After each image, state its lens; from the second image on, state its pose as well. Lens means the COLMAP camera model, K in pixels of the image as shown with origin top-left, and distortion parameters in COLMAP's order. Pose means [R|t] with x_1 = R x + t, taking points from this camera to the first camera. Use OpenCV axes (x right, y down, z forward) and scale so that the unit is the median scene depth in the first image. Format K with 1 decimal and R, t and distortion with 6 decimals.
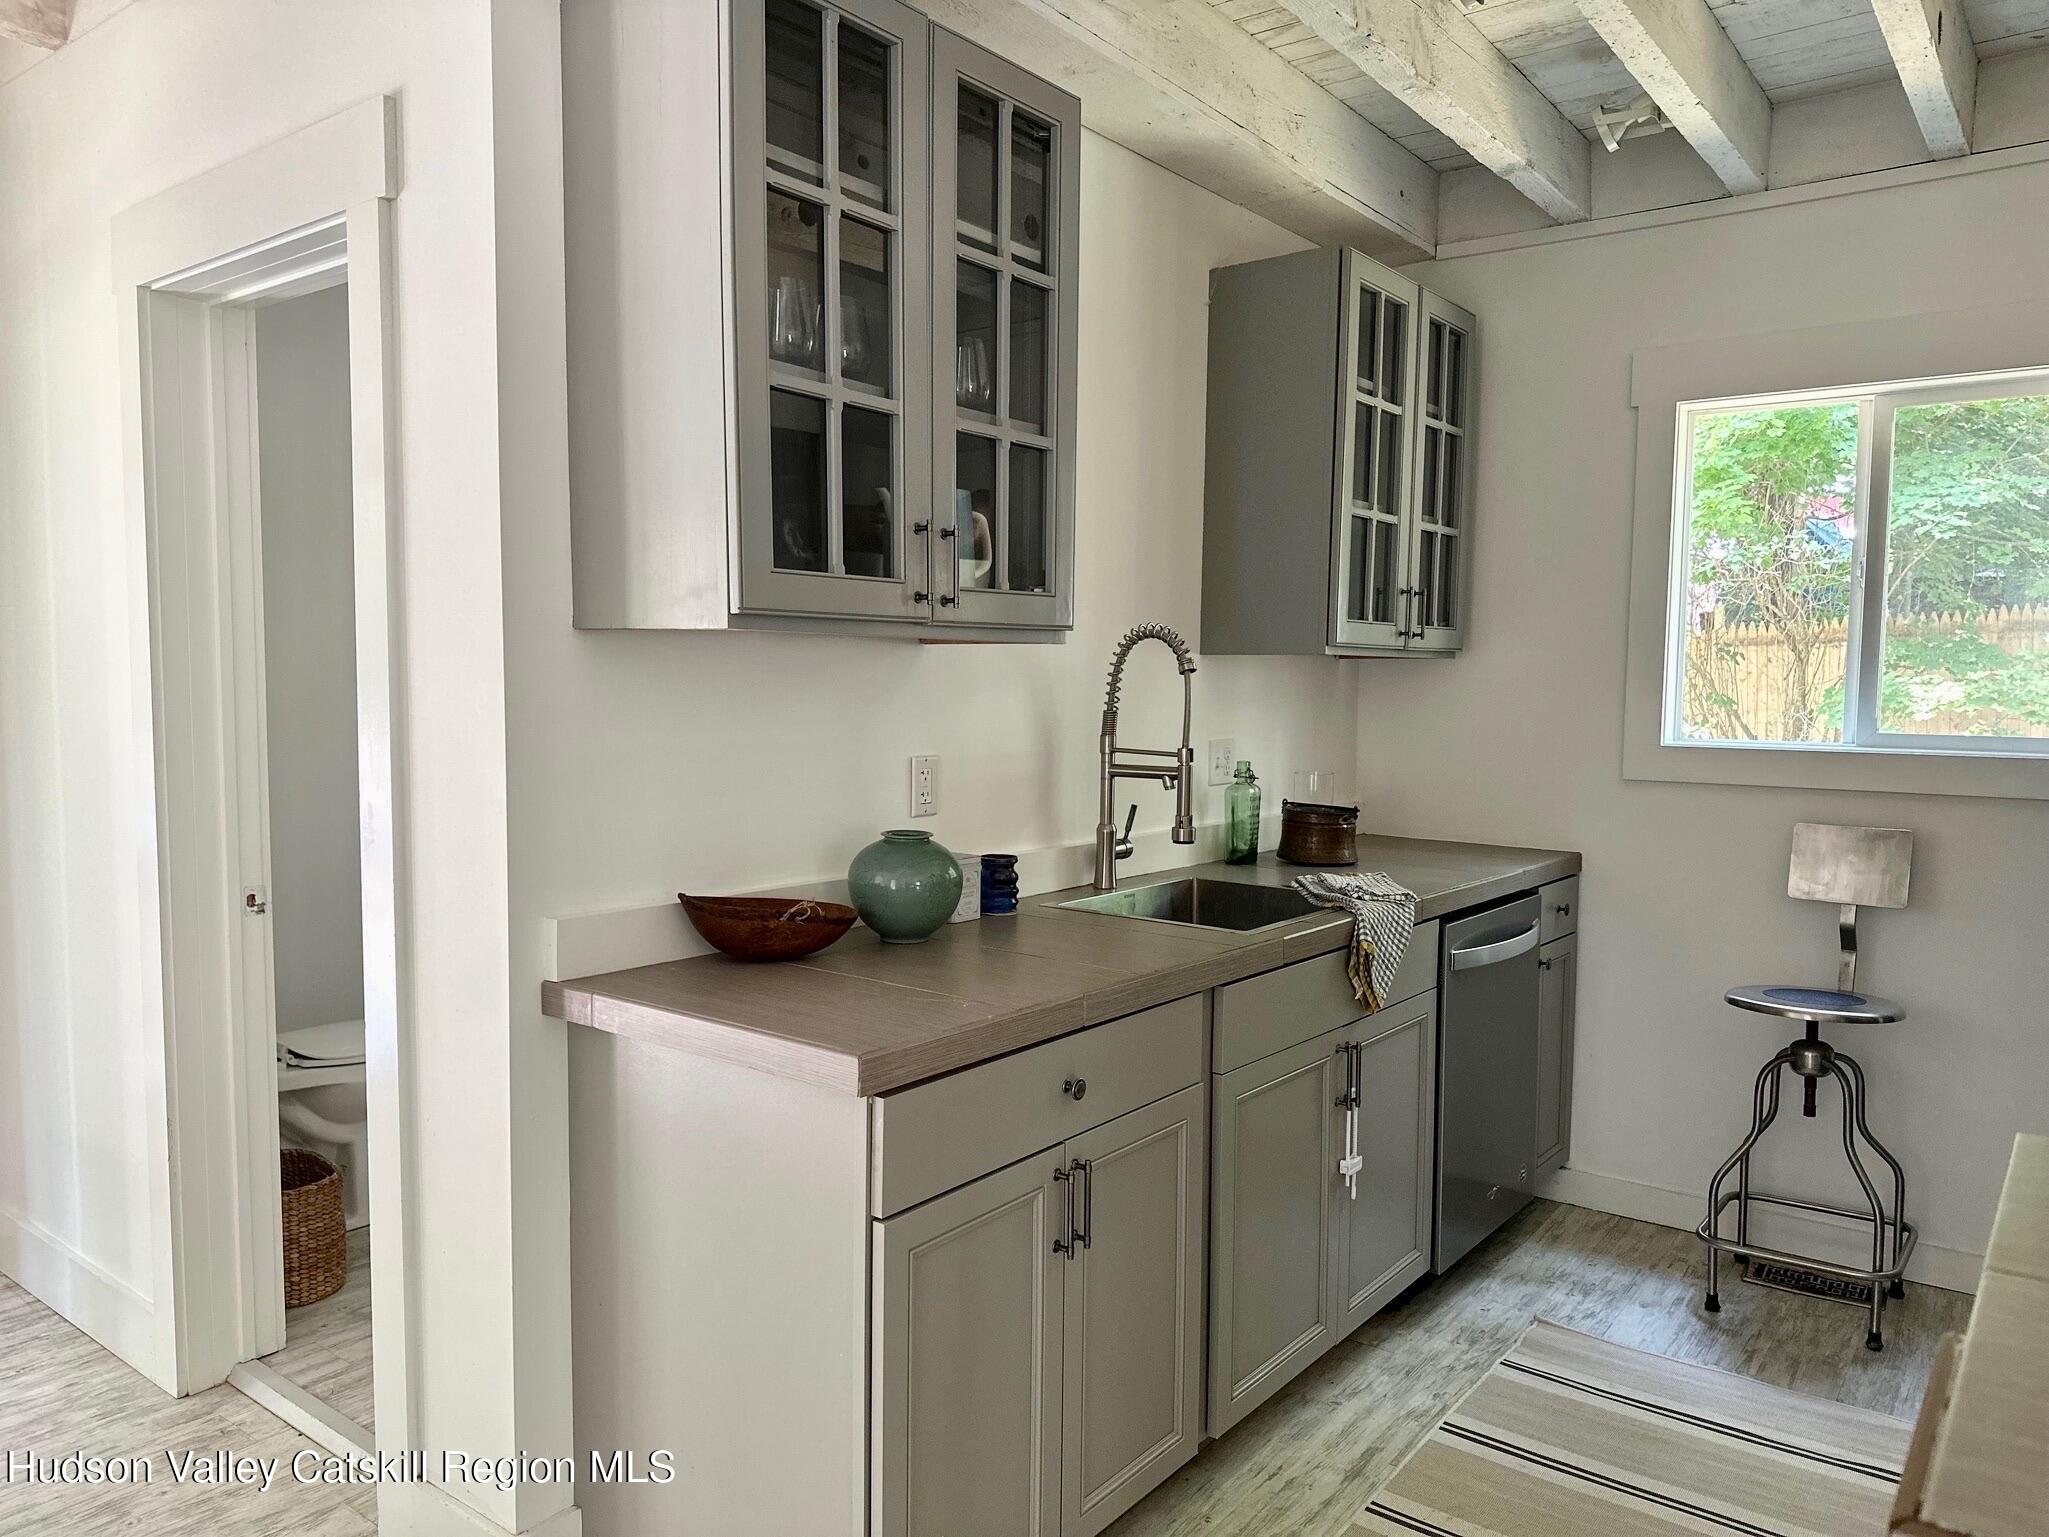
lens RADIAL K [[1466.1, 0, 1024.5], [0, 1466.1, 768.5], [0, 0, 1]] dist [0.000533, -0.009480]
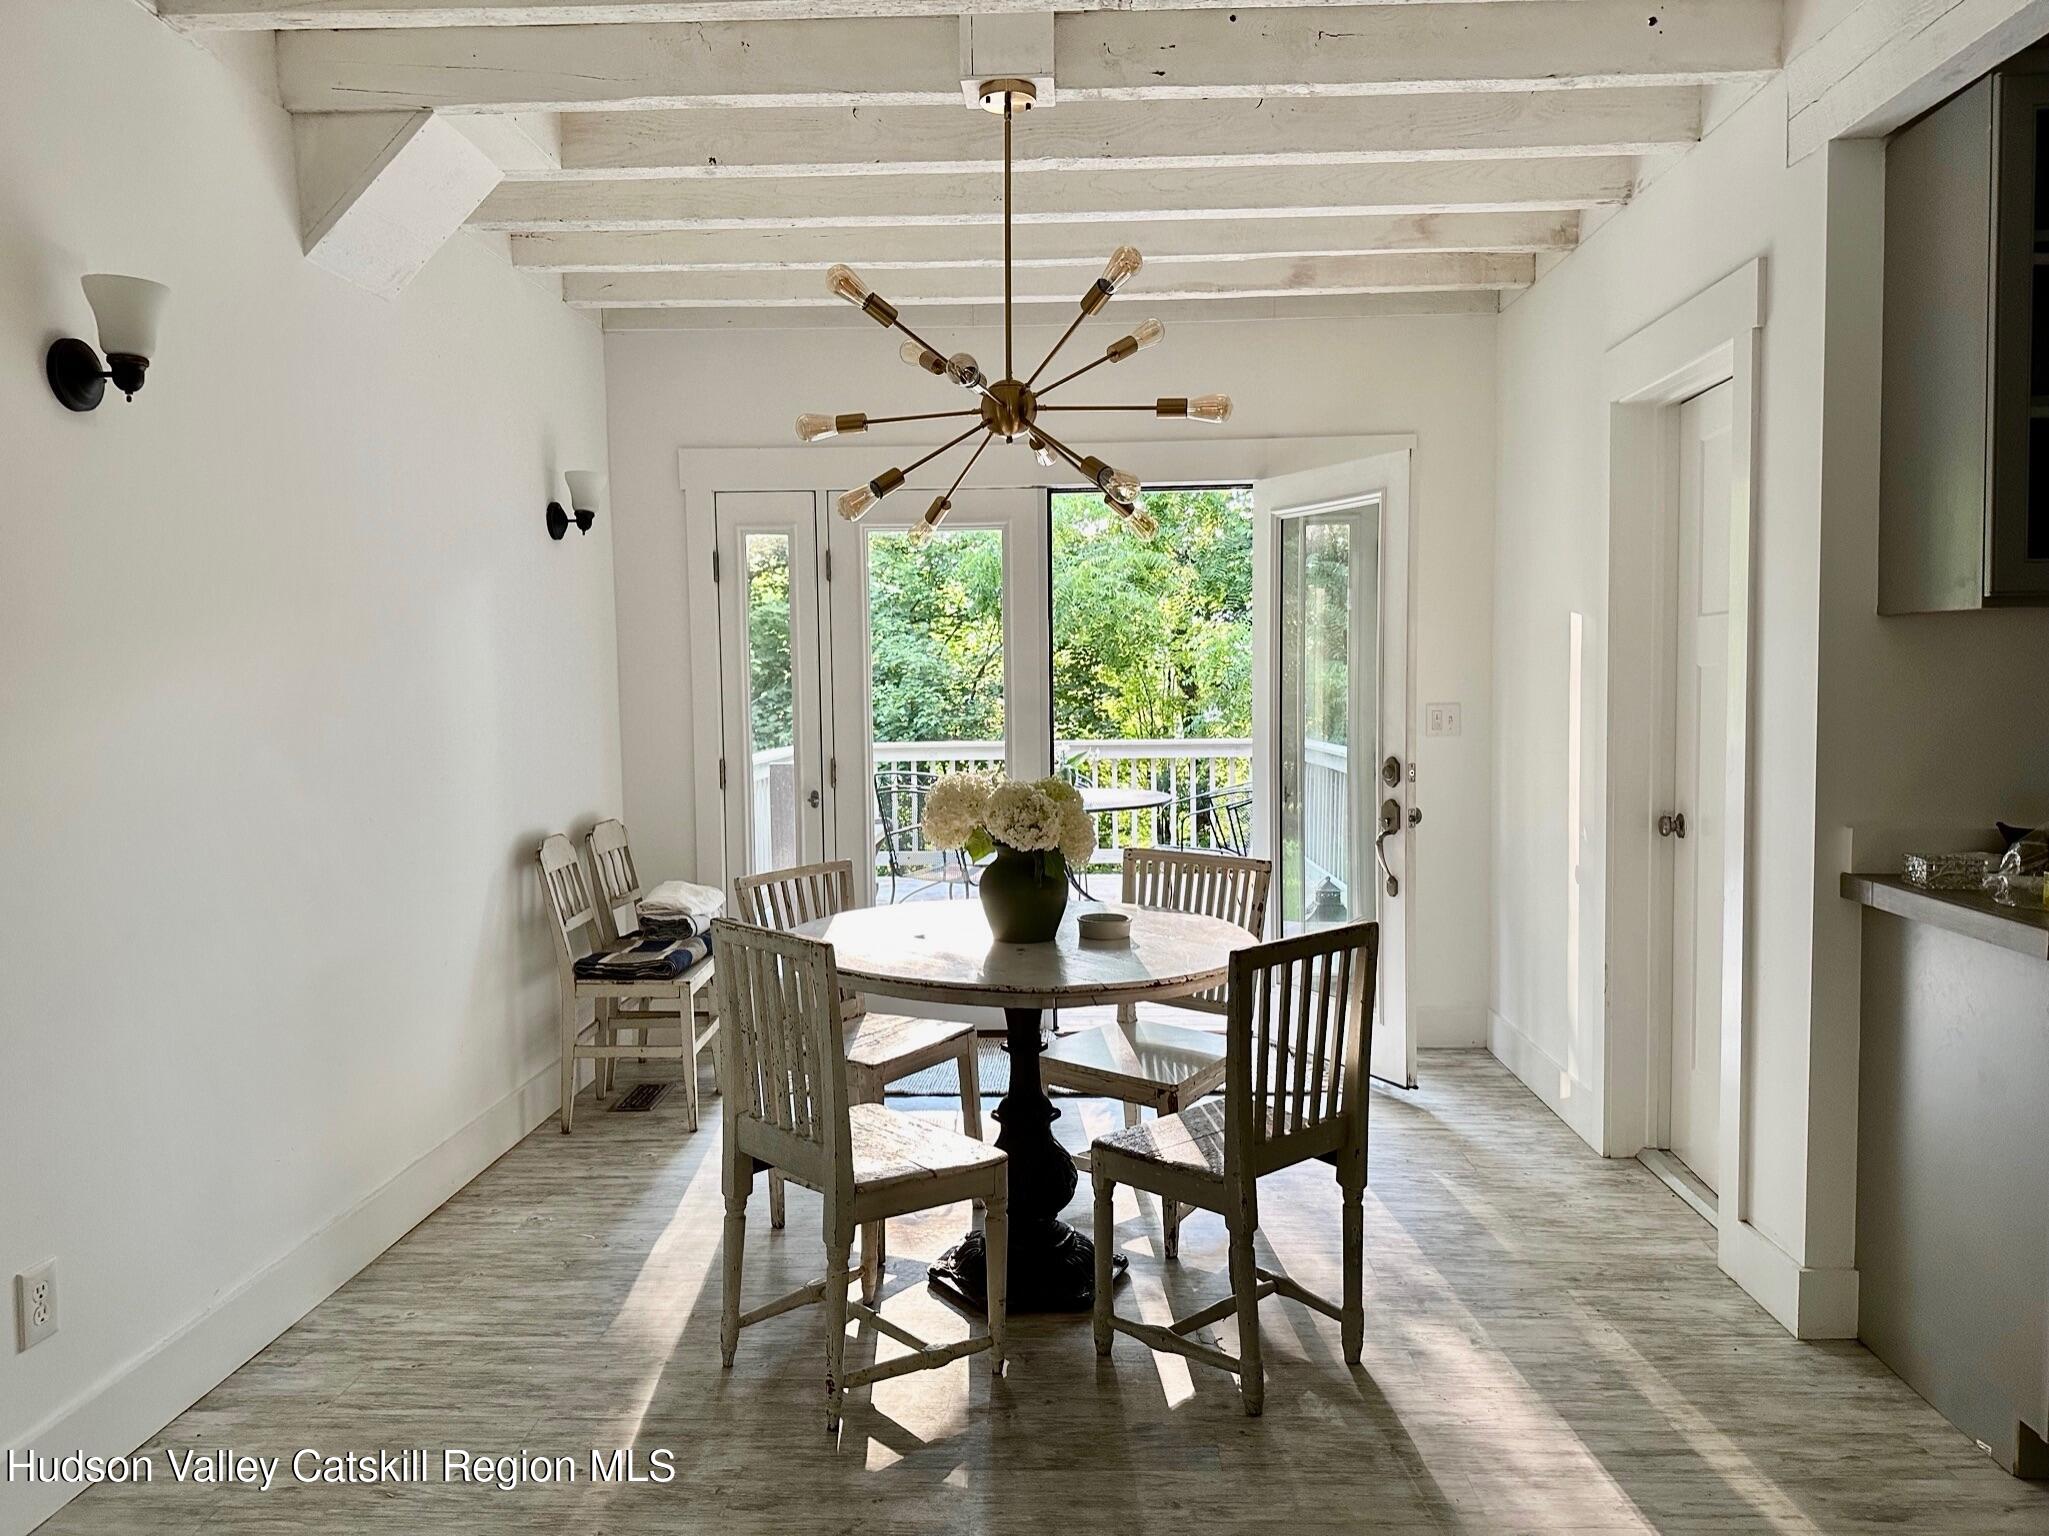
lens RADIAL K [[1466.1, 0, 1024.5], [0, 1466.1, 768.0], [0, 0, 1]] dist [0.000533, -0.009480]
pose [[0.580841, 0.034907, -0.813268, 0.330011], [-0.042357, 0.999023, 0.012628, 0.060462], [0.812914, 0.027113, 0.581752, -0.417988]]
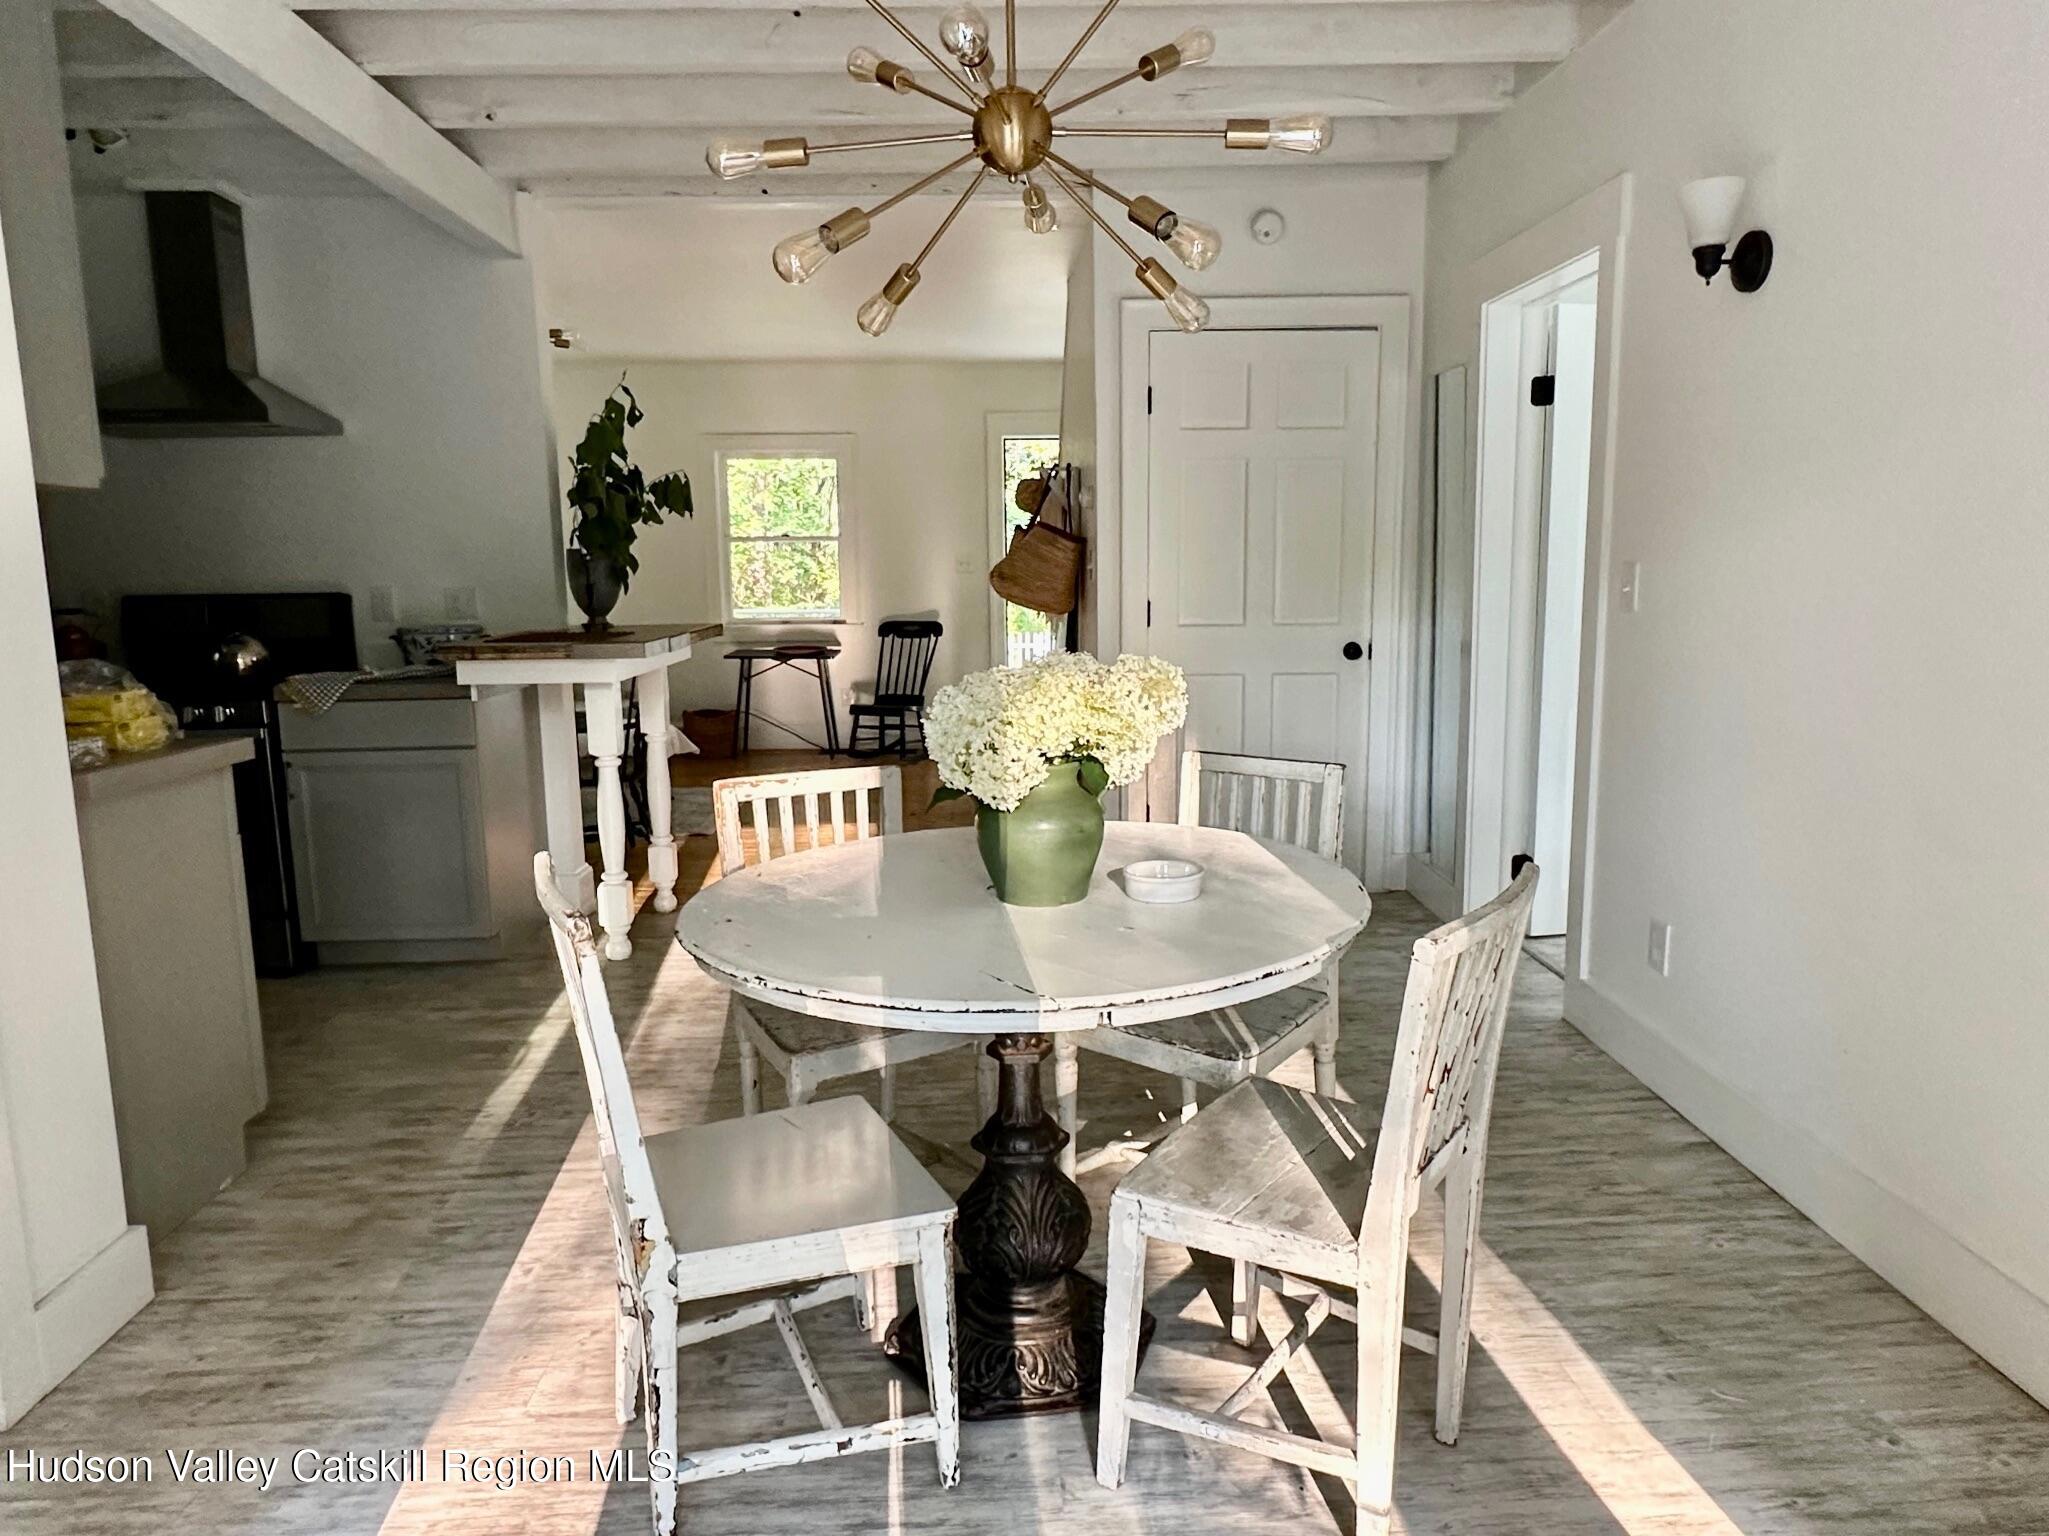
lens RADIAL K [[1302.7, 0, 1024.5], [0, 1302.7, 768.0], [0, 0, 1]] dist [-0.004373, 0.000804]
pose [[-0.640387, -0.117530, 0.759007, -1.796345], [0.065633, 0.976234, 0.206542, -0.040637], [-0.765243, 0.182082, -0.617454, 1.171630]]
